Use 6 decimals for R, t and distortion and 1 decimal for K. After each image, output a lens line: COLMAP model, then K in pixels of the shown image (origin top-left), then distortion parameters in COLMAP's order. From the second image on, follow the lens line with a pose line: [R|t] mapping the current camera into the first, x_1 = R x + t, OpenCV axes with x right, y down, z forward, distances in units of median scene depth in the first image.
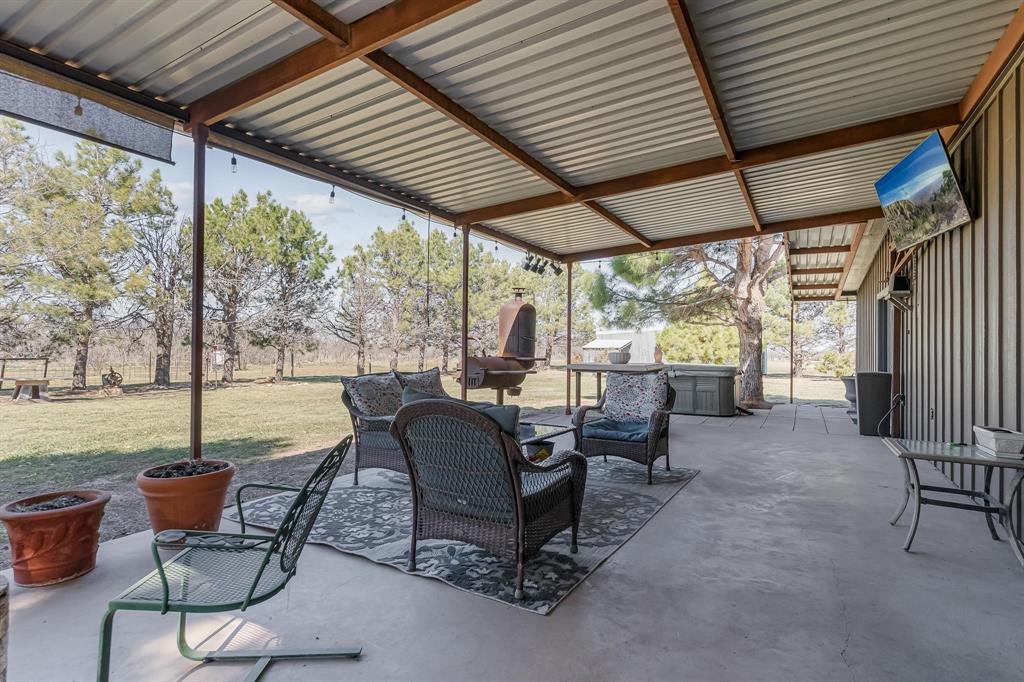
lens RADIAL K [[495.5, 0, 512.0], [0, 495.5, 341.0], [0, 0, 1]] dist [0.011952, 0.000009]
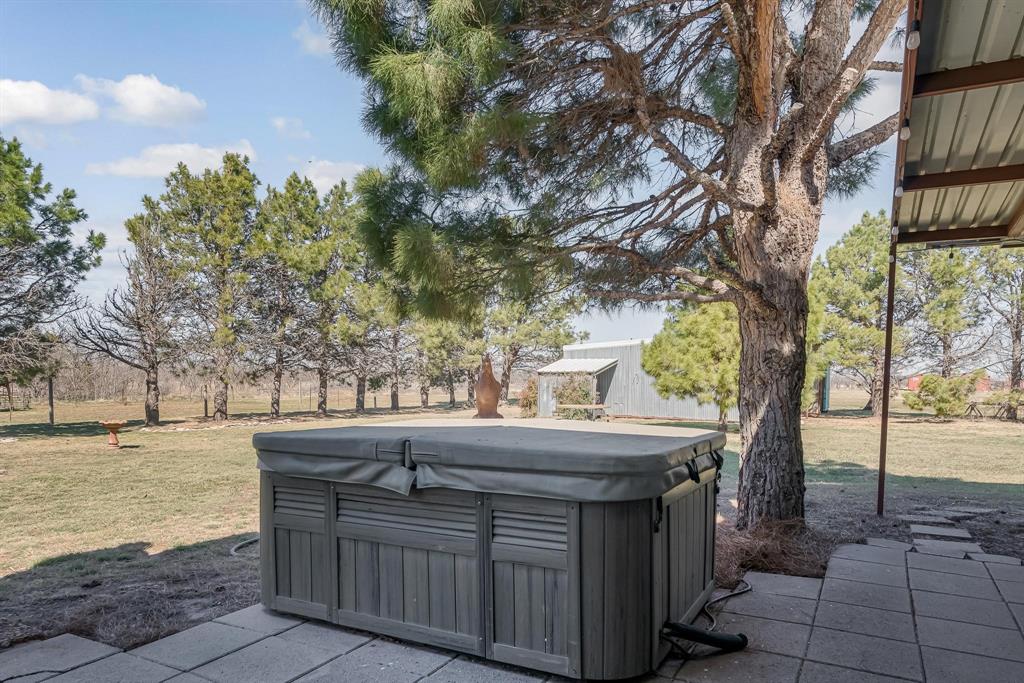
lens RADIAL K [[690.4, 0, 510.8], [0, 690.4, 427.1], [0, 0, 1]] dist [0.004132, 0.000700]
pose [[0.999148, -0.009327, 0.040198, 0.116470], [0.005601, 0.995759, 0.091827, 0.004279], [-0.040884, -0.091523, 0.994963, 0.221088]]
